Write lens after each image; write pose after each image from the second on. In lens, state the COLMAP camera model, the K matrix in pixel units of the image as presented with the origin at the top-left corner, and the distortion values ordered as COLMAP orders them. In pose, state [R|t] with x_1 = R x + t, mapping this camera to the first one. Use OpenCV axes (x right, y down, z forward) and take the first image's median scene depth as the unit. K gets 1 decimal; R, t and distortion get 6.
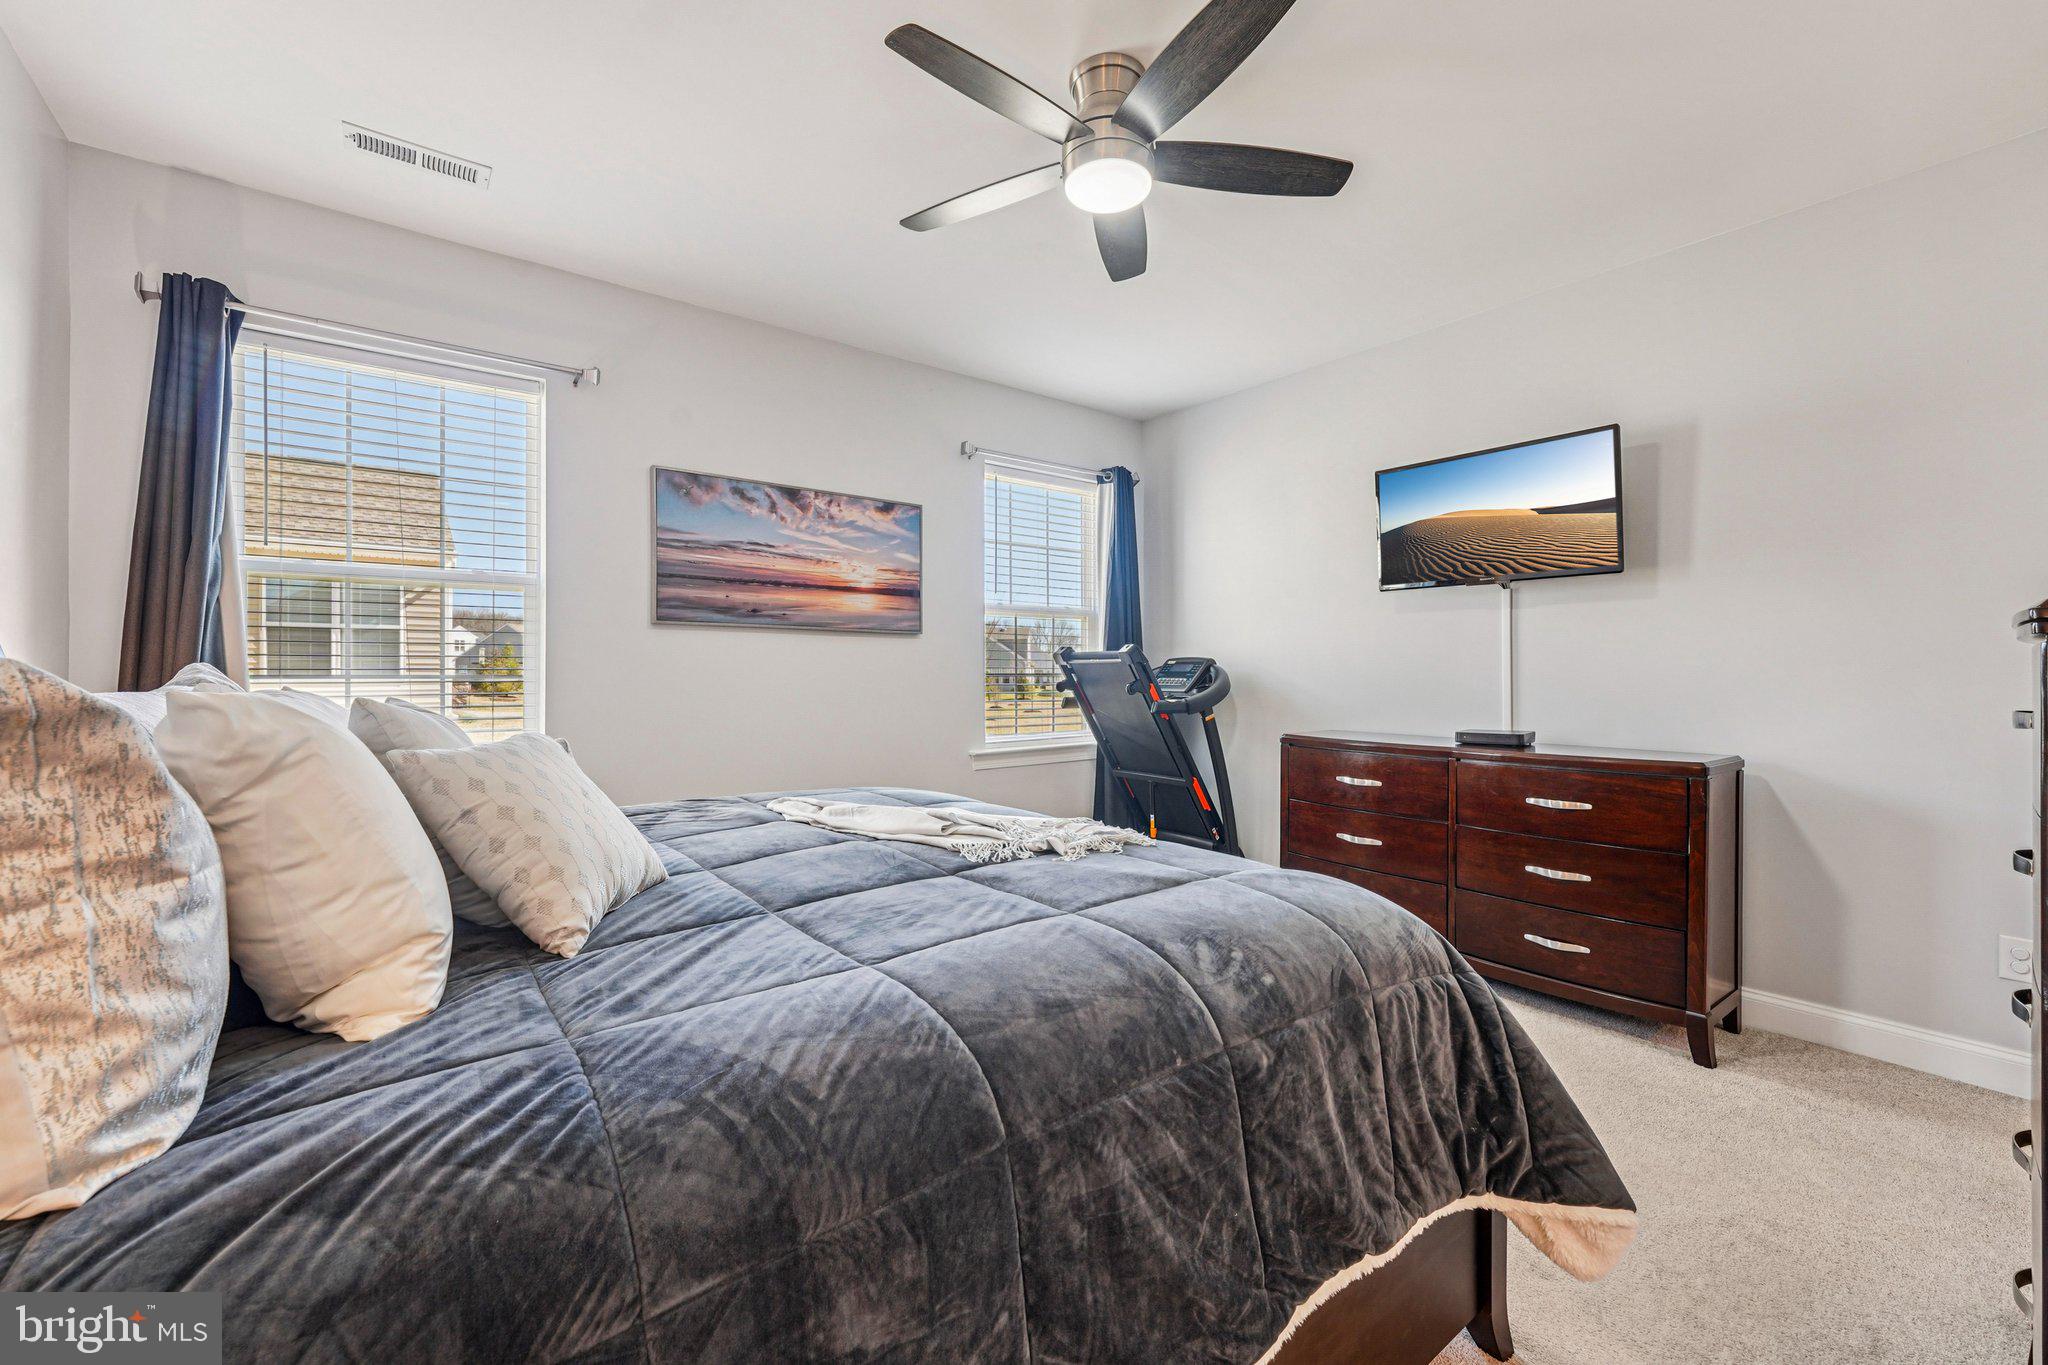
lens RADIAL K [[825.4, 0, 1017.2], [0, 825.4, 671.5], [0, 0, 1]] dist [-0.000208, -0.000194]
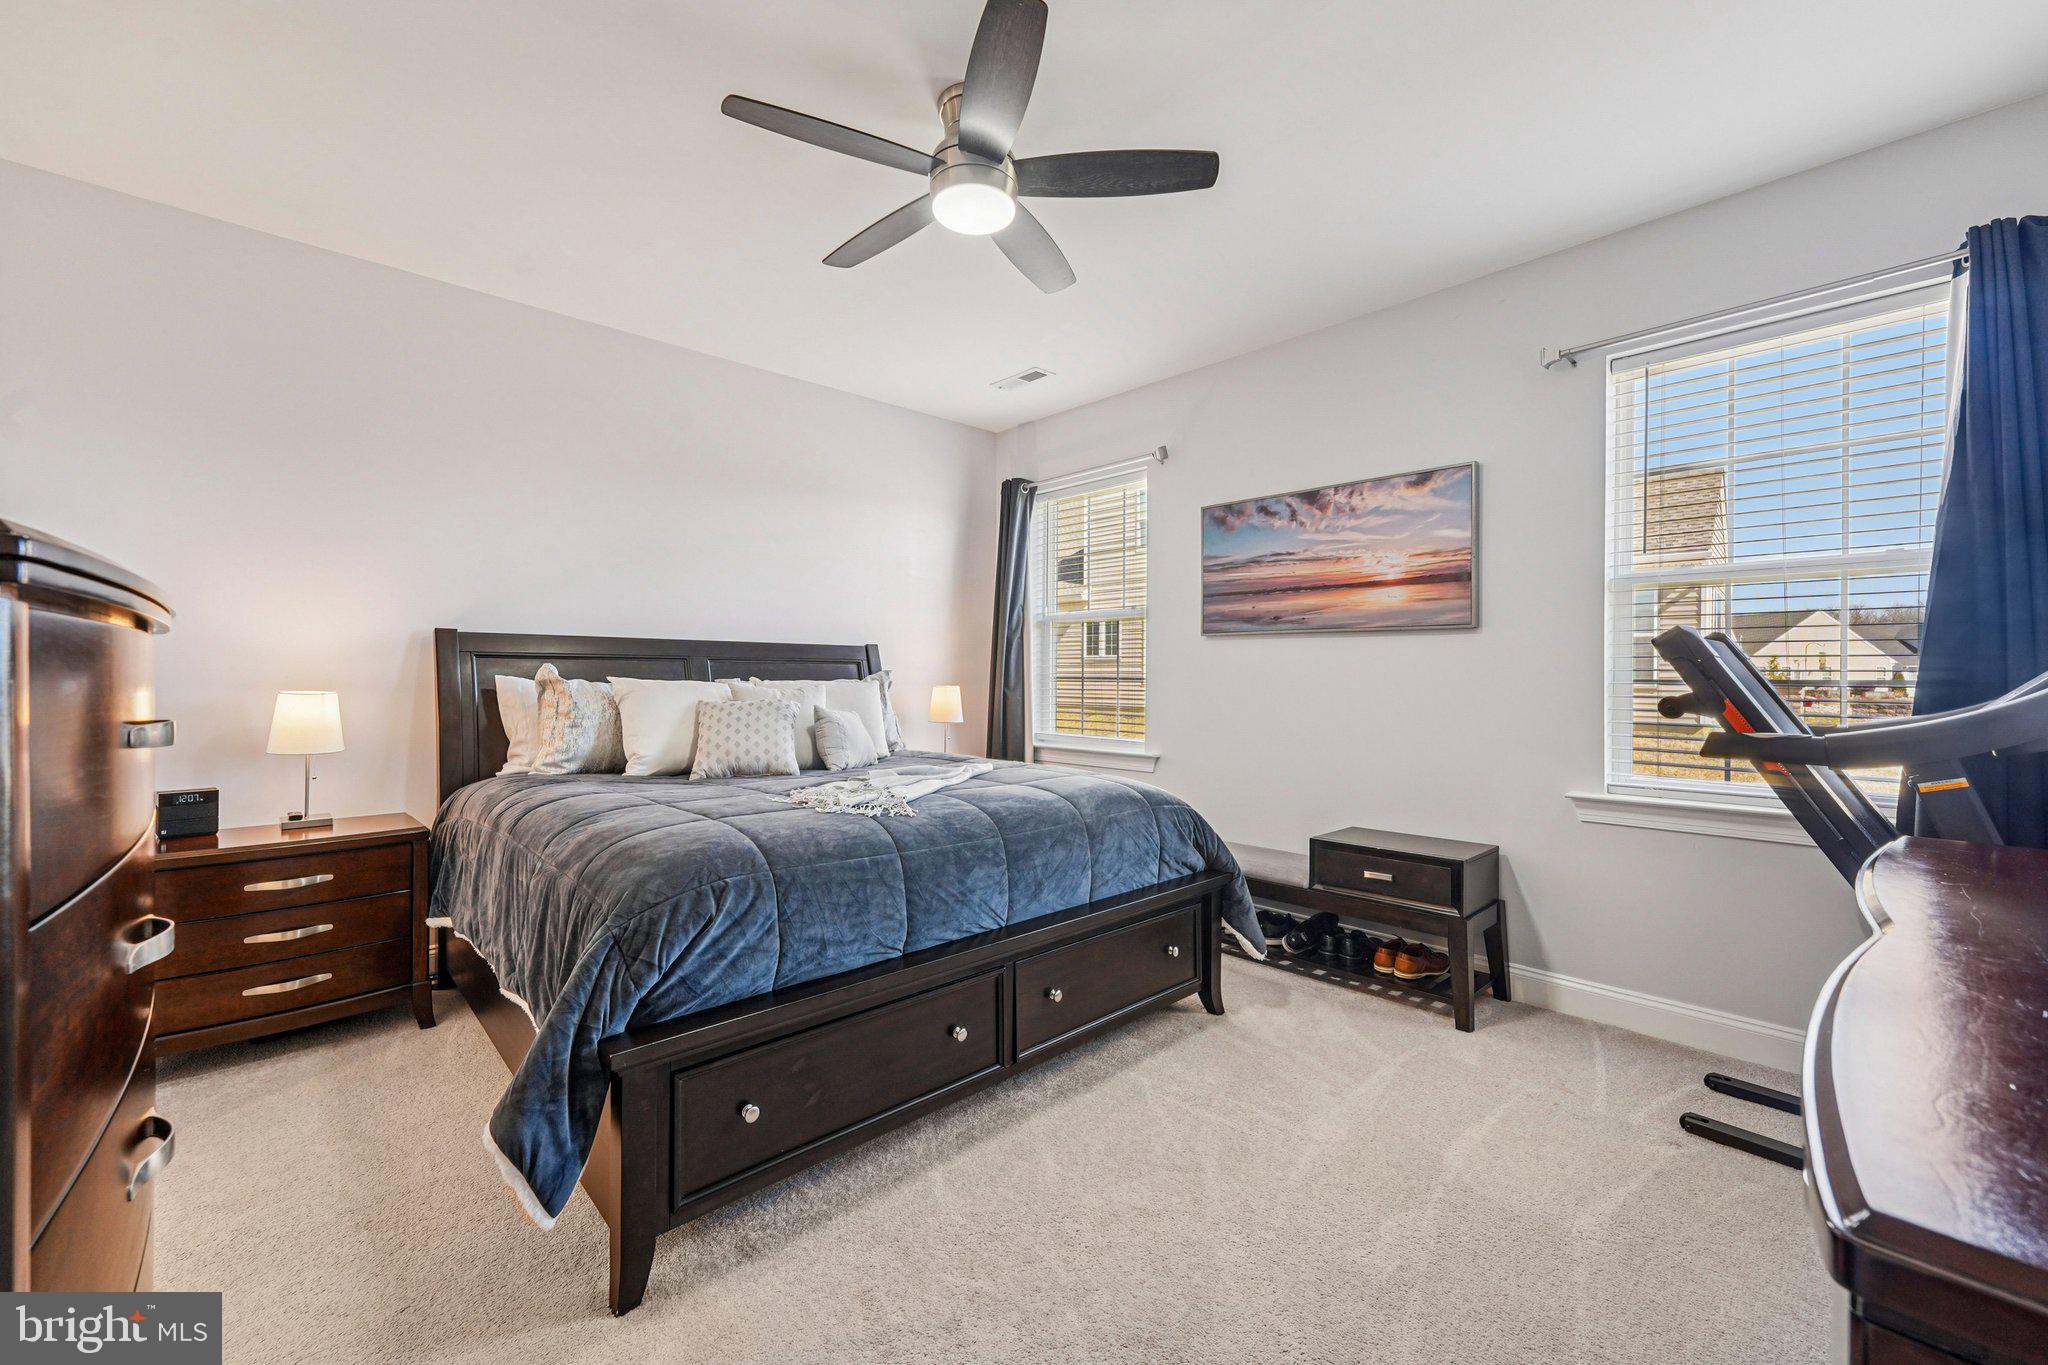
lens RADIAL K [[825.4, 0, 1028.3], [0, 825.4, 676.6], [0, 0, 1]] dist [-0.000208, -0.000194]
pose [[0.090933, 0.003745, -0.995850, 0.679520], [-0.005233, 0.999981, 0.003283, -0.000275], [0.995843, 0.004912, 0.090951, 0.566795]]
